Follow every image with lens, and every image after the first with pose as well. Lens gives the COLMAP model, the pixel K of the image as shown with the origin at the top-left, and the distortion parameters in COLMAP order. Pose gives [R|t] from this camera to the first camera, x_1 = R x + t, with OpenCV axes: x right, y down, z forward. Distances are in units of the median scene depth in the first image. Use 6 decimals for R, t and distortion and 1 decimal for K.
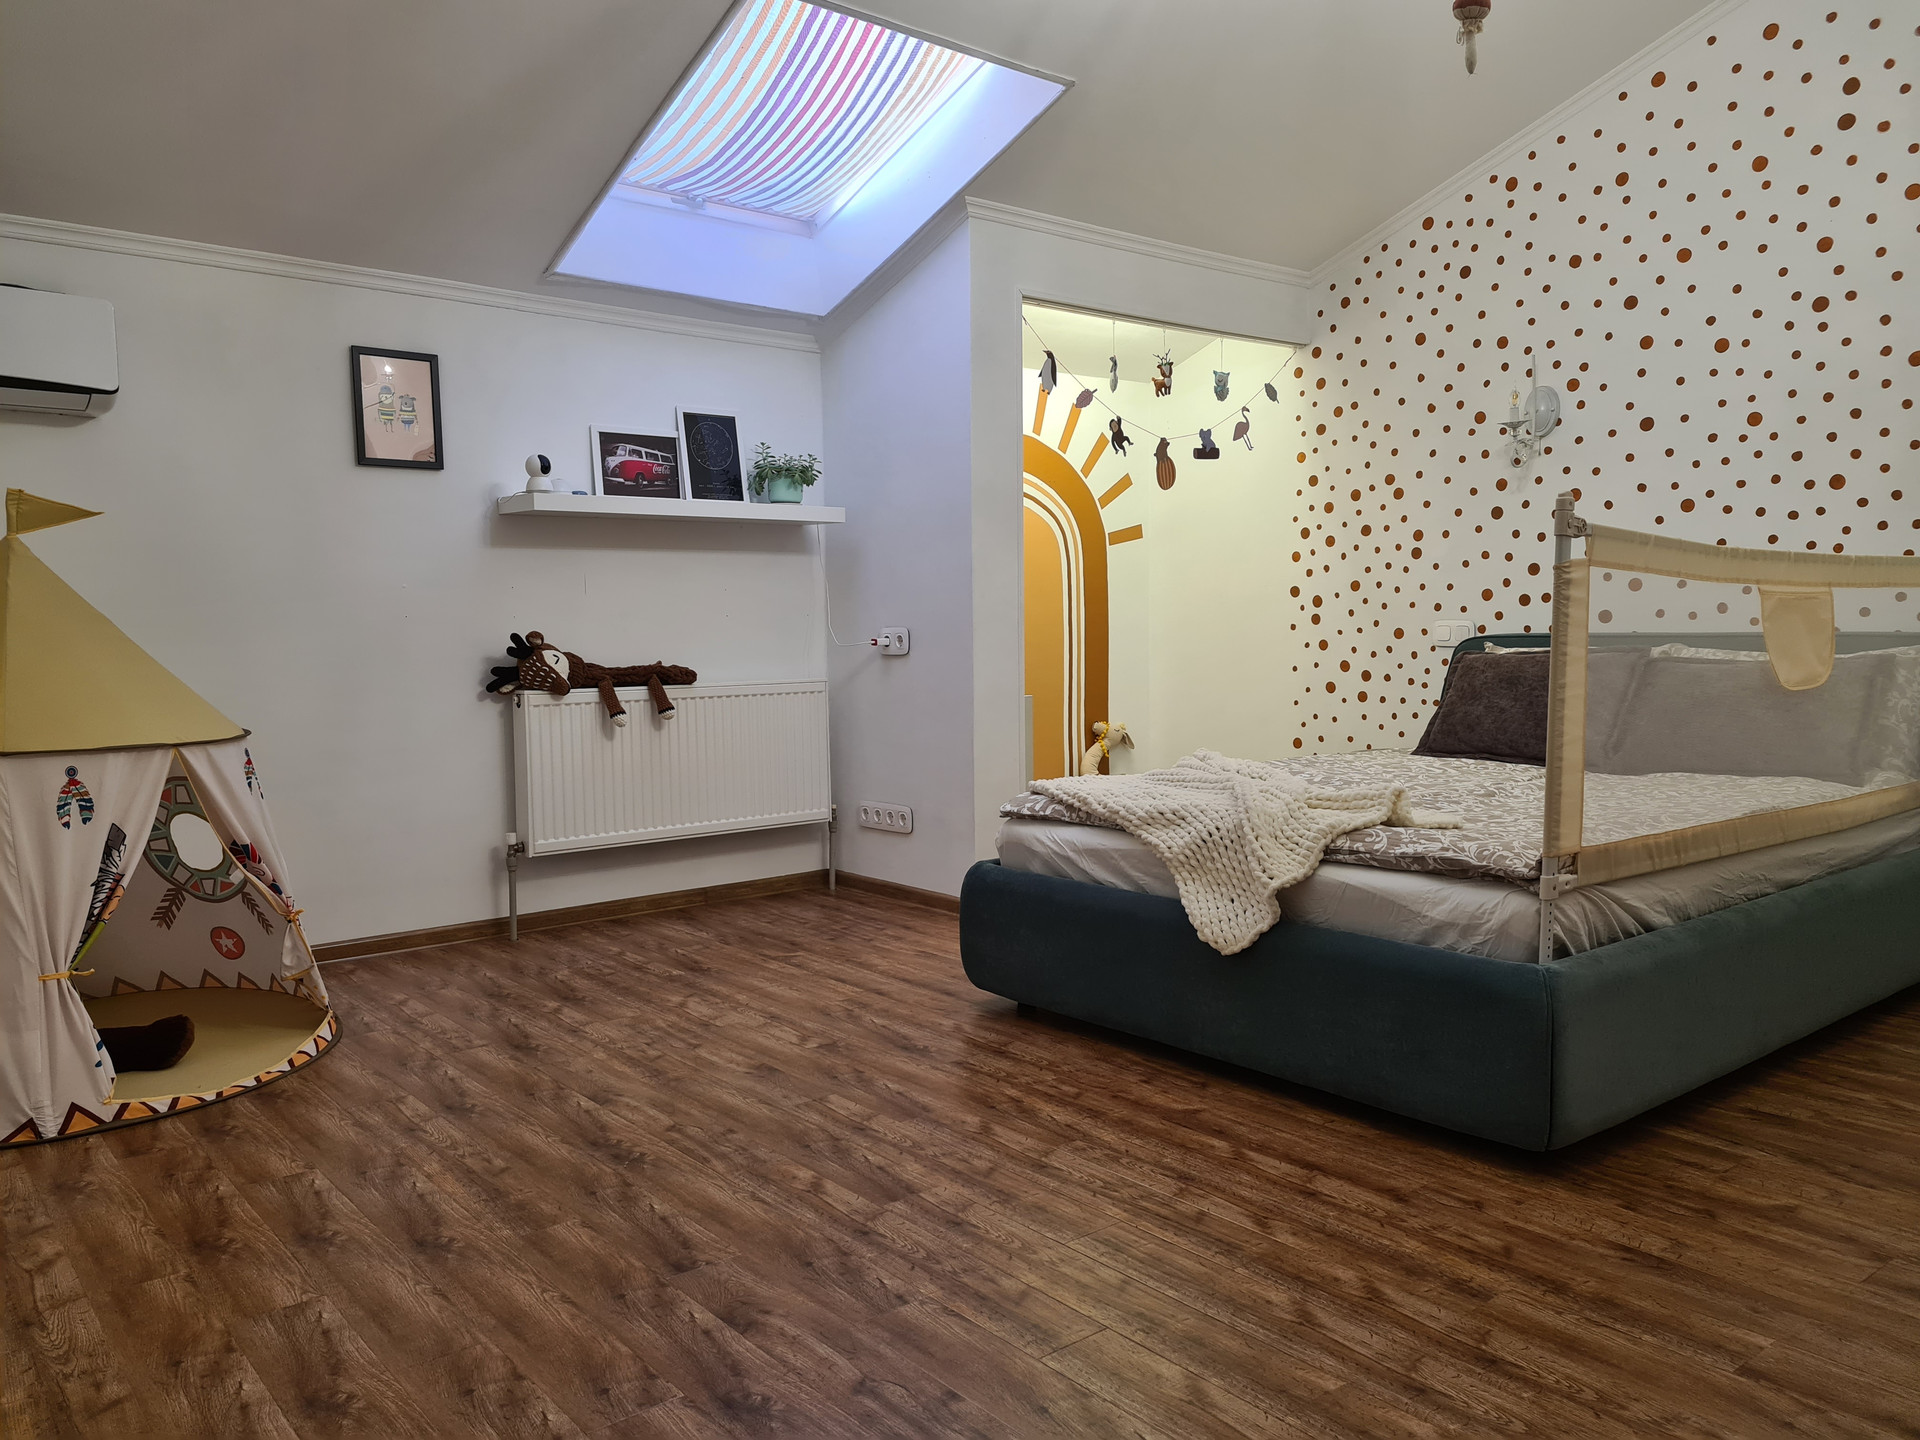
lens RADIAL K [[1433.5, 0, 953.9], [0, 1433.5, 737.2], [0, 0, 1]] dist [0.062080, -0.038393]
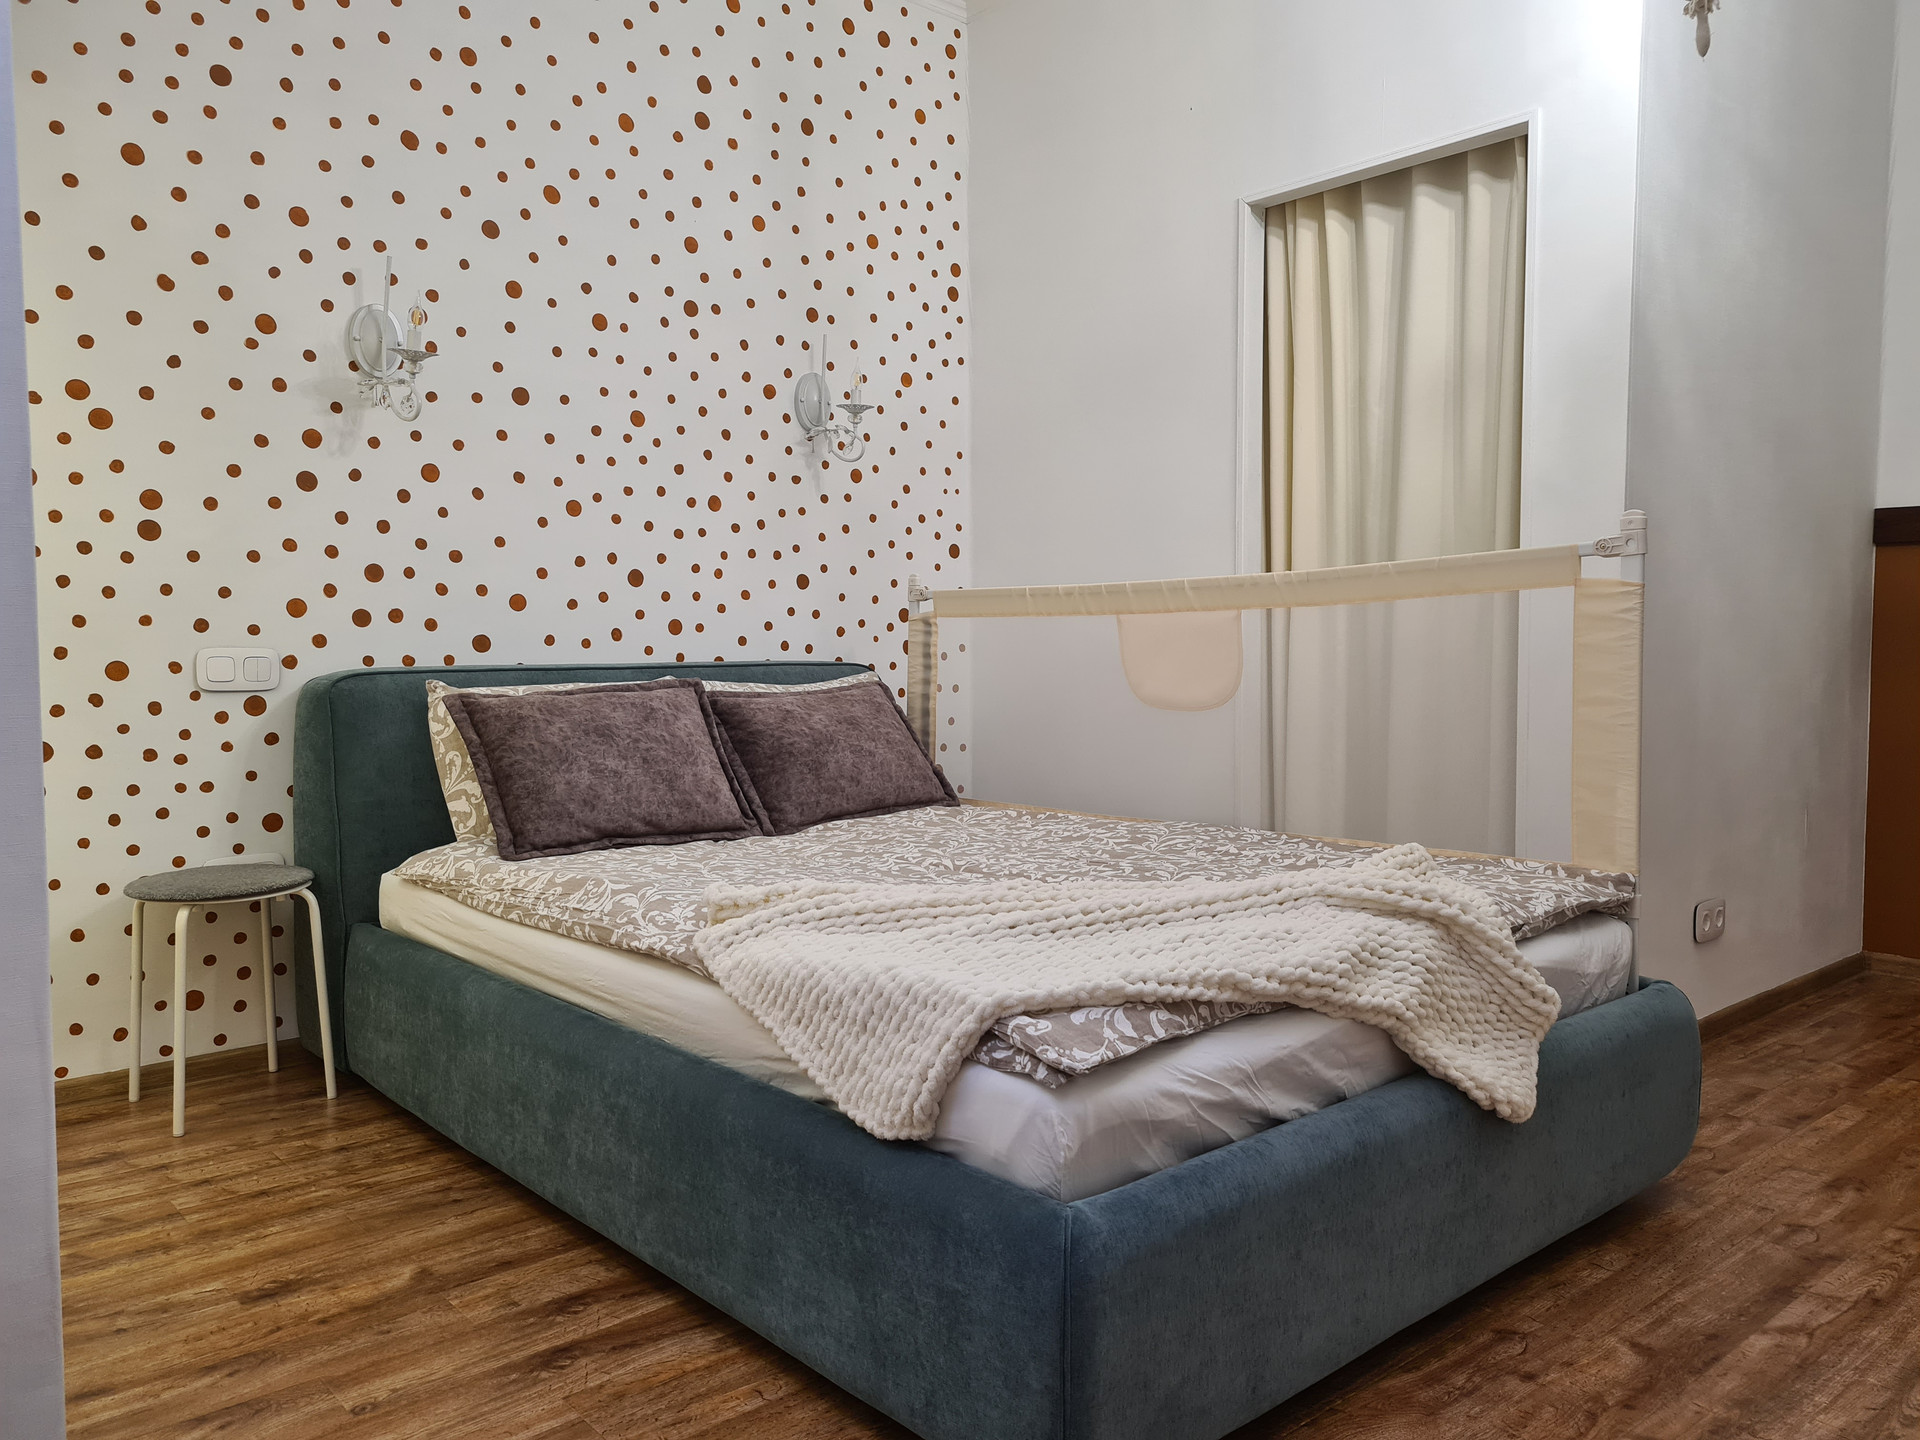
lens RADIAL K [[1433.5, 0, 958.9], [0, 1433.5, 716.1], [0, 0, 1]] dist [0.062080, -0.038393]
pose [[-0.036053, -0.041743, 0.998478, -0.336490], [0.086063, 0.995286, 0.044717, -0.065842], [-0.995637, 0.087544, -0.032291, 0.884824]]
